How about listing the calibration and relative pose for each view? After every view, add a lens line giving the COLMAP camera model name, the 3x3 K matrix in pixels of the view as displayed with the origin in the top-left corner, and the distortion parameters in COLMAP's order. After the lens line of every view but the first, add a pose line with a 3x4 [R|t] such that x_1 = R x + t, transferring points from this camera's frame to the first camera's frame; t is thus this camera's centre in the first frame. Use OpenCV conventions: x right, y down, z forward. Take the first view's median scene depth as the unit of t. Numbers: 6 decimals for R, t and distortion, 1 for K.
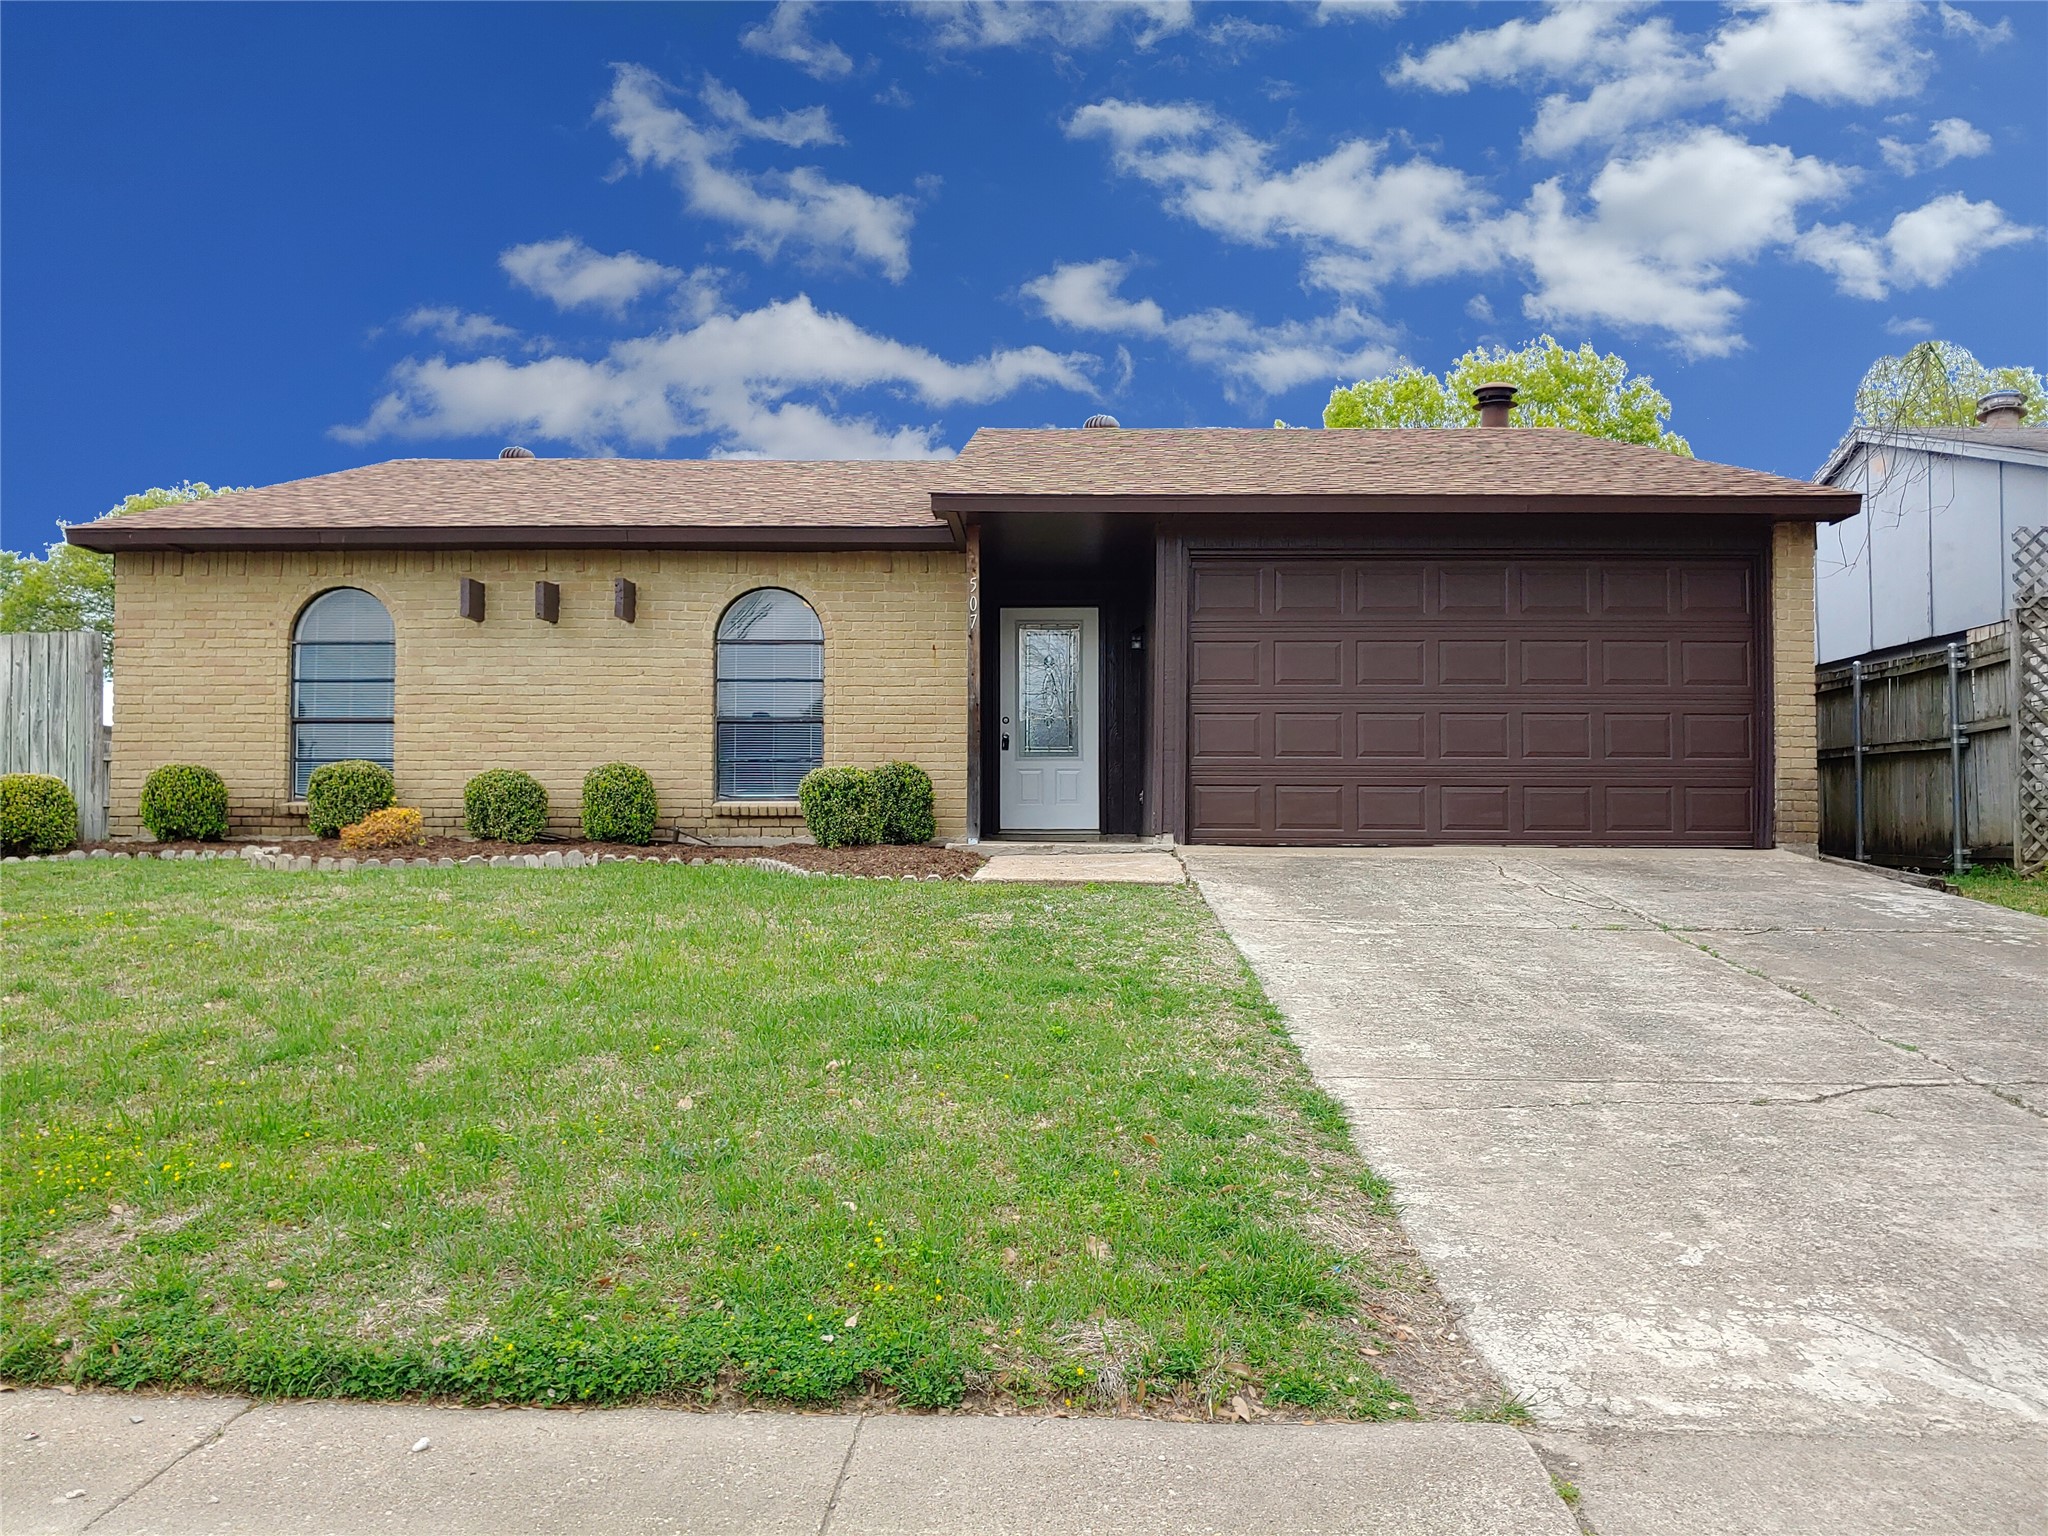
lens RADIAL K [[1488.9, 0, 1024.0], [0, 1488.9, 768.0], [0, 0, 1]] dist [-0.014185, -0.002059]
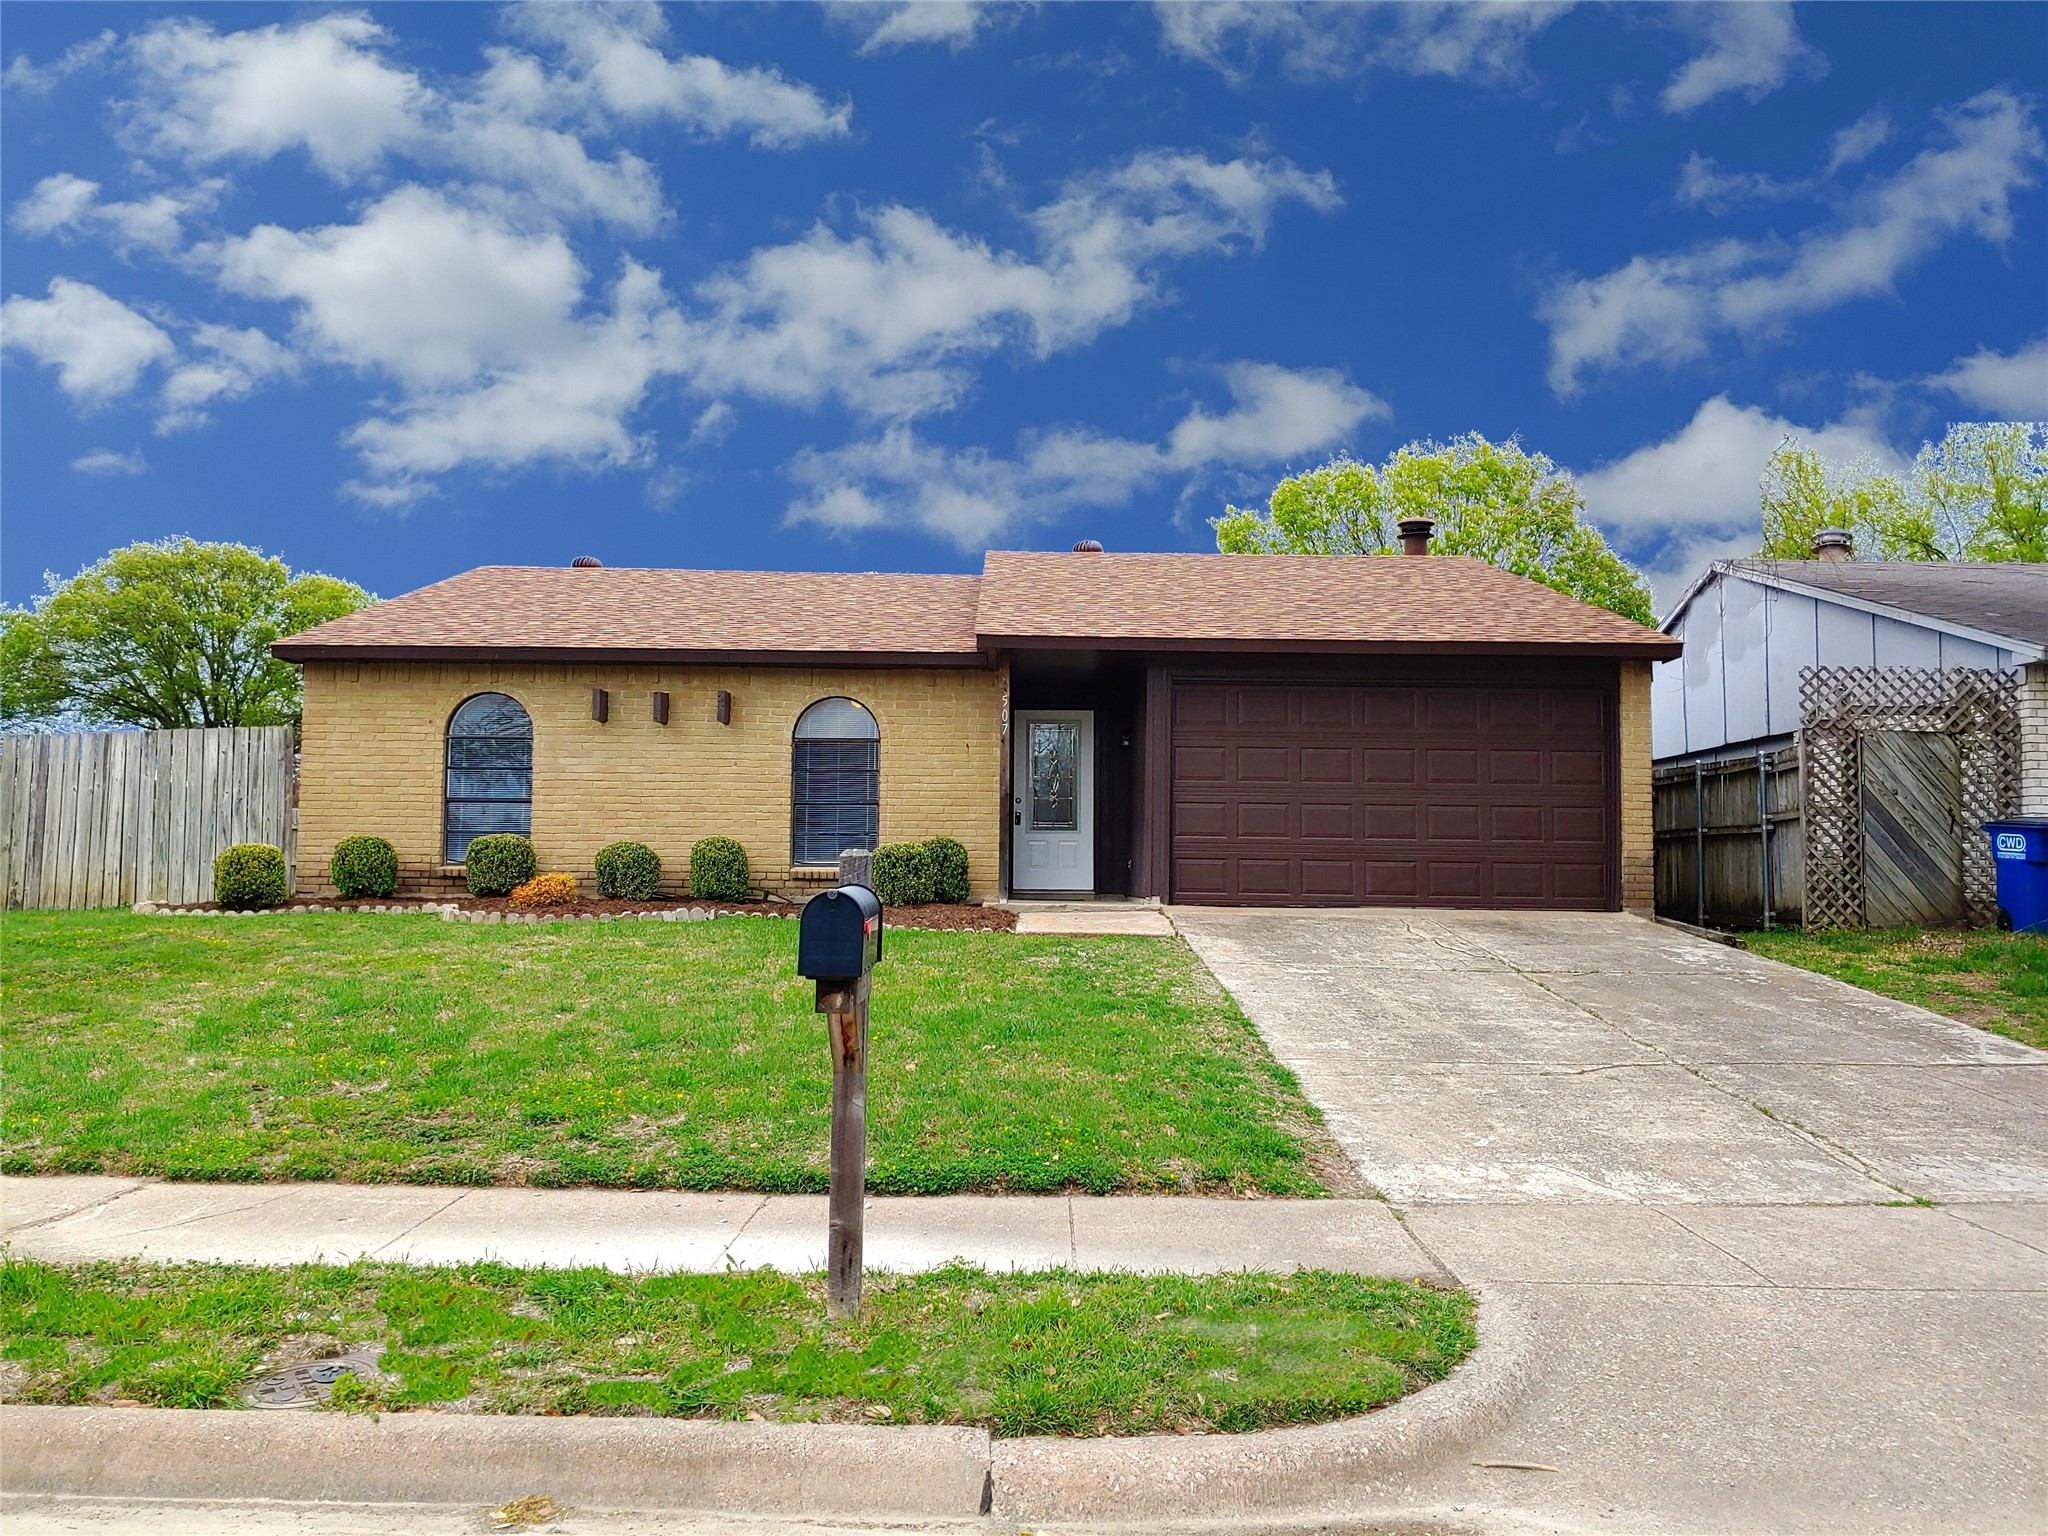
lens RADIAL K [[1476.9, 0, 1024.0], [0, 1476.9, 768.0], [0, 0, 1]] dist [0.082850, -0.264305]
pose [[0.999296, 0.008958, 0.036442, -0.065349], [-0.007799, 0.999463, -0.031817, -0.025711], [-0.036707, 0.031510, 0.998829, -0.284125]]
